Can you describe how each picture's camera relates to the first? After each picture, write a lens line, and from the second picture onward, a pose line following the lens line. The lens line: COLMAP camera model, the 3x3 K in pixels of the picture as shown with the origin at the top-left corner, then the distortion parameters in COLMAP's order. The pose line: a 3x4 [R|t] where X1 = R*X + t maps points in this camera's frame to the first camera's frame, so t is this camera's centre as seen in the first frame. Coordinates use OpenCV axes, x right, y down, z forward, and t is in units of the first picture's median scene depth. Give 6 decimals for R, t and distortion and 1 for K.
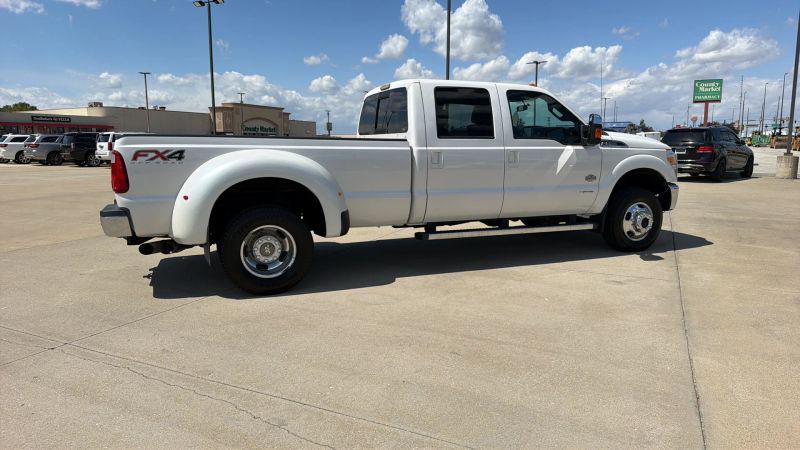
lens RADIAL K [[532.7, 0, 409.8], [0, 532.7, 220.4], [0, 0, 1]] dist [0.106302, -0.153338]
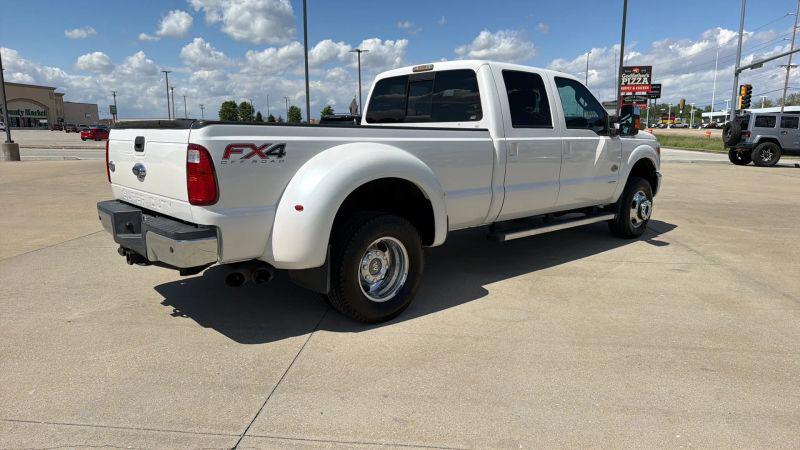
lens RADIAL K [[533.5, 0, 400.0], [0, 533.5, 225.0], [0, 0, 1]] dist [0.076921, -0.097813]
pose [[0.942029, -0.054293, 0.331108, -0.441057], [0.043966, 0.998287, 0.038607, -0.033449], [-0.332637, -0.021811, 0.942803, 0.207922]]
